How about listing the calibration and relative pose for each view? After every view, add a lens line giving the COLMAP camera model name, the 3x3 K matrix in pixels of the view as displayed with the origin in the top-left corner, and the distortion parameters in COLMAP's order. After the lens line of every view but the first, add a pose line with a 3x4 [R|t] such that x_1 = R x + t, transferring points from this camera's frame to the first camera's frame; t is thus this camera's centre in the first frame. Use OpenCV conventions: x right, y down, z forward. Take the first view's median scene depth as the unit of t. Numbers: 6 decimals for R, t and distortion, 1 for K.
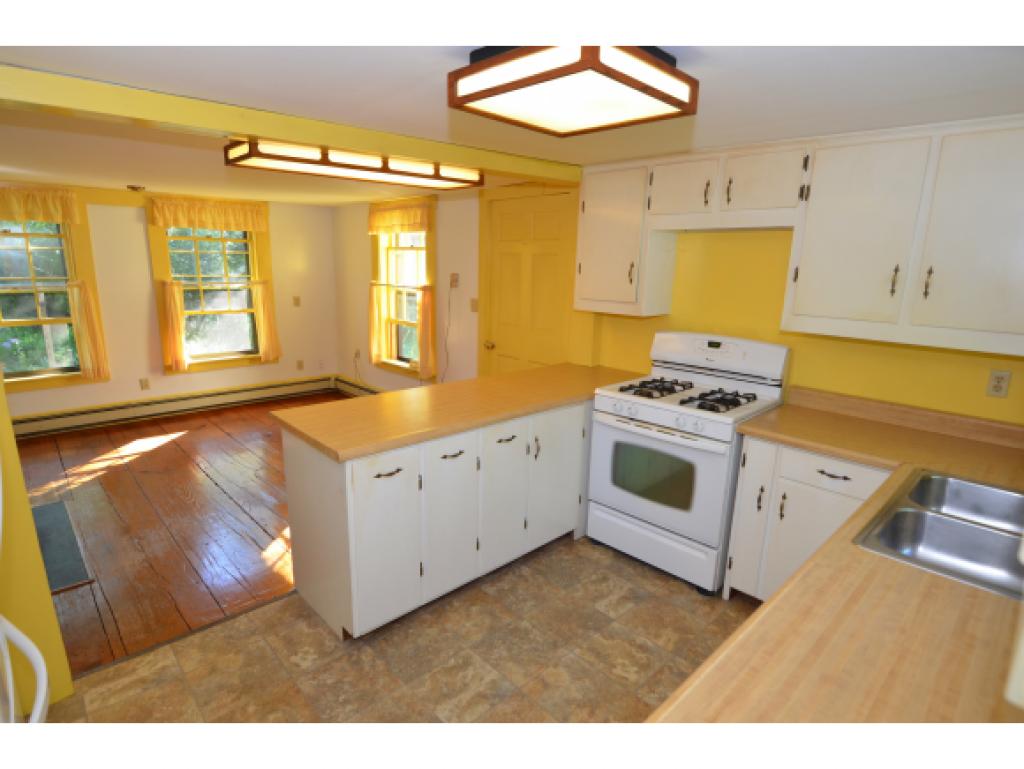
lens RADIAL K [[546.3, 0, 512.0], [0, 546.3, 384.5], [0, 0, 1]] dist [0.000758, -0.000488]
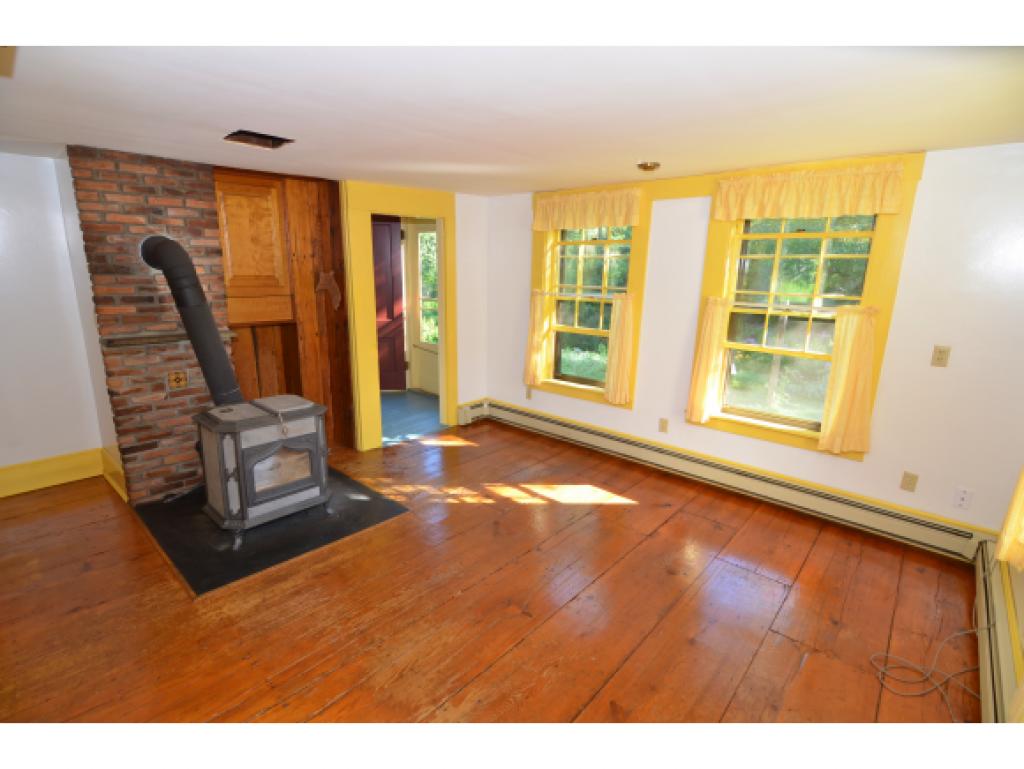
lens RADIAL K [[497.2, 0, 521.6], [0, 497.2, 389.7], [0, 0, 1]] dist [-0.006213, -0.001311]
pose [[0.088707, 0.212682, -0.973087, 0.000115], [-0.245404, 0.951490, 0.185591, -0.152326], [0.965354, 0.222336, 0.136596, 0.790836]]
